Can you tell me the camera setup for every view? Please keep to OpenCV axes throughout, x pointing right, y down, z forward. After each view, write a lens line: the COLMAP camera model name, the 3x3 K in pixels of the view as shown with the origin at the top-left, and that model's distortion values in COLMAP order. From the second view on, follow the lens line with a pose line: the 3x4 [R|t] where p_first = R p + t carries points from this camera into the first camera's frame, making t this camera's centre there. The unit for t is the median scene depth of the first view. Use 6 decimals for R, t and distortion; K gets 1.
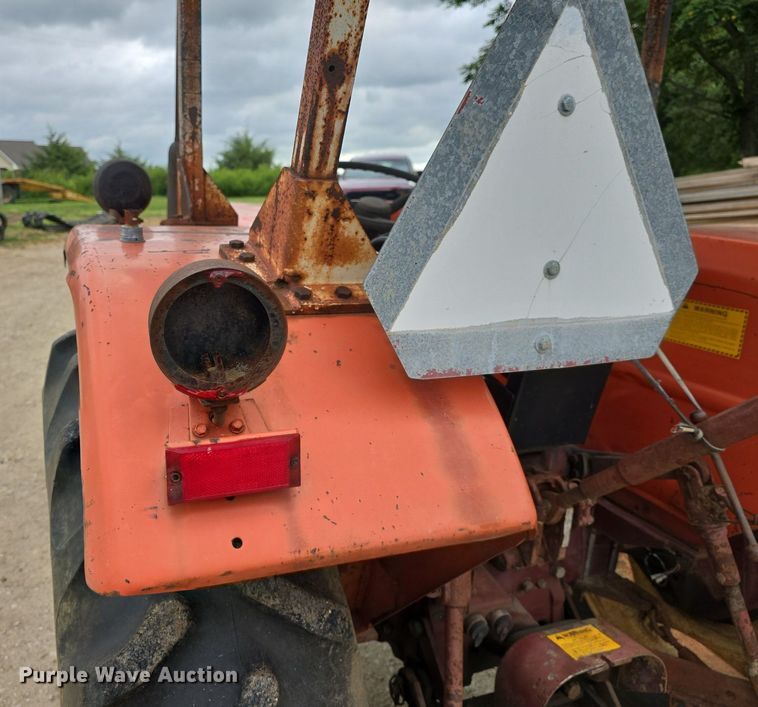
lens RADIAL K [[670.5, 0, 293.6], [0, 670.5, 353.3], [0, 0, 1]] dist [0.005862, 0.007247]
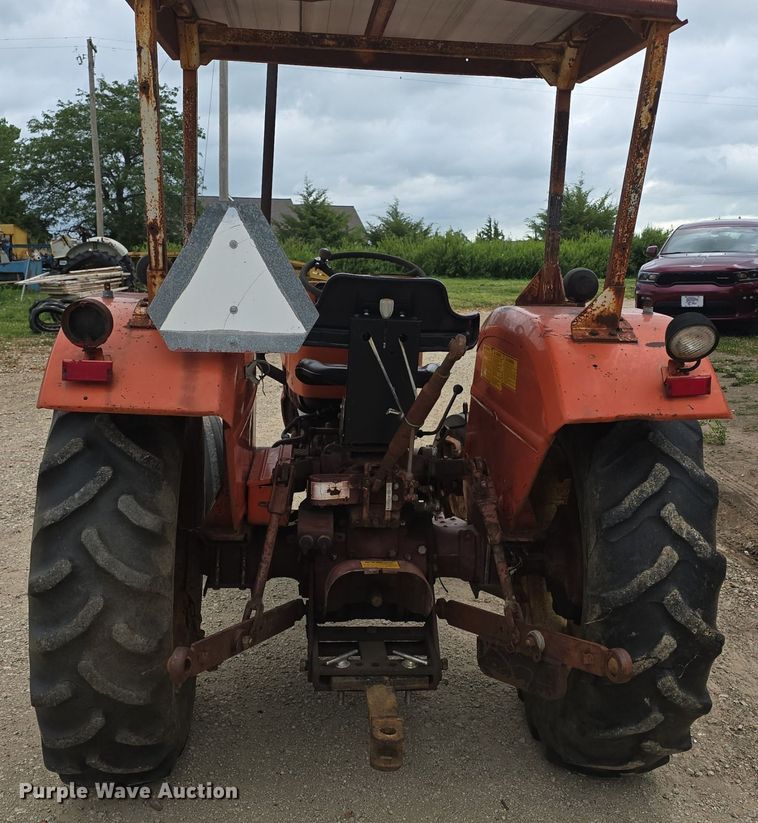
lens RADIAL K [[1023.5, 0, 390.2], [0, 1023.5, 427.0], [0, 0, 1]] dist [0.151421, -0.356831]
pose [[0.964576, 0.055647, -0.257870, 1.782228], [-0.077650, 0.994085, -0.075935, 0.497410], [0.252119, 0.093268, 0.963191, -2.228575]]
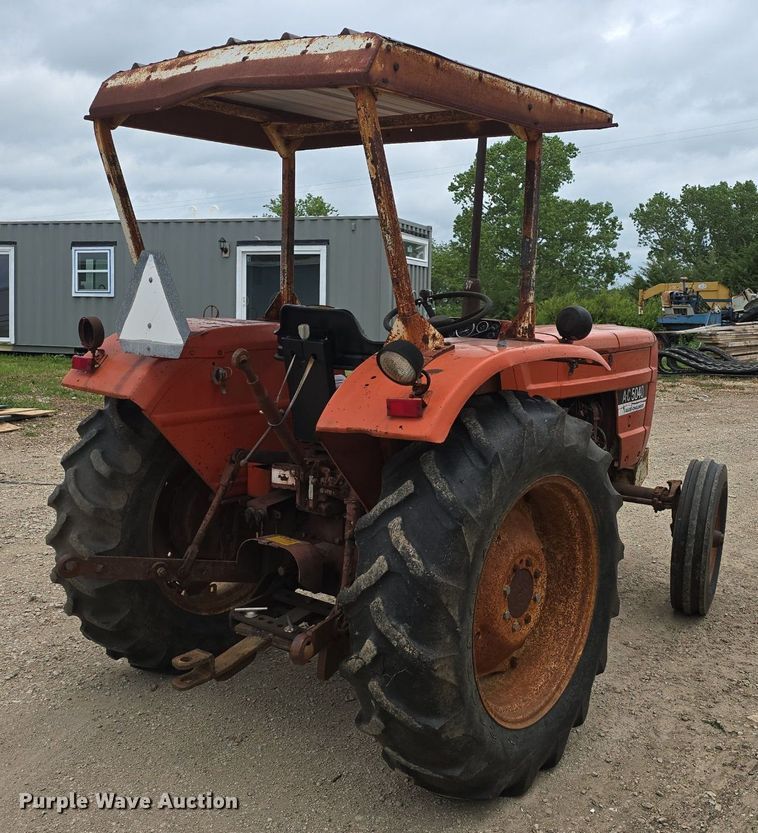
lens RADIAL K [[956.8, 0, 399.5], [0, 956.8, 368.8], [0, 0, 1]] dist [0.172976, -0.456283]
pose [[0.519331, 0.074042, -0.851360, 4.890227], [-0.232035, 0.971031, -0.057092, 0.068003], [0.822469, 0.227195, 0.521467, -0.432212]]
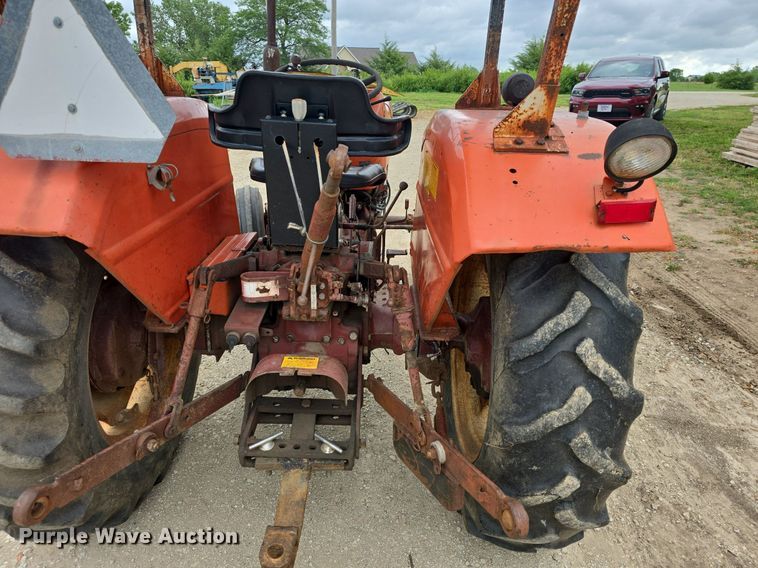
lens RADIAL K [[515.1, 0, 379.0], [0, 515.1, 284.0], [0, 0, 1]] dist [0.059946, -0.058249]
pose [[0.933052, 0.145243, -0.329118, 1.706124], [-0.104718, 0.984912, 0.137774, 0.074711], [0.344163, -0.094086, 0.934184, -0.177035]]
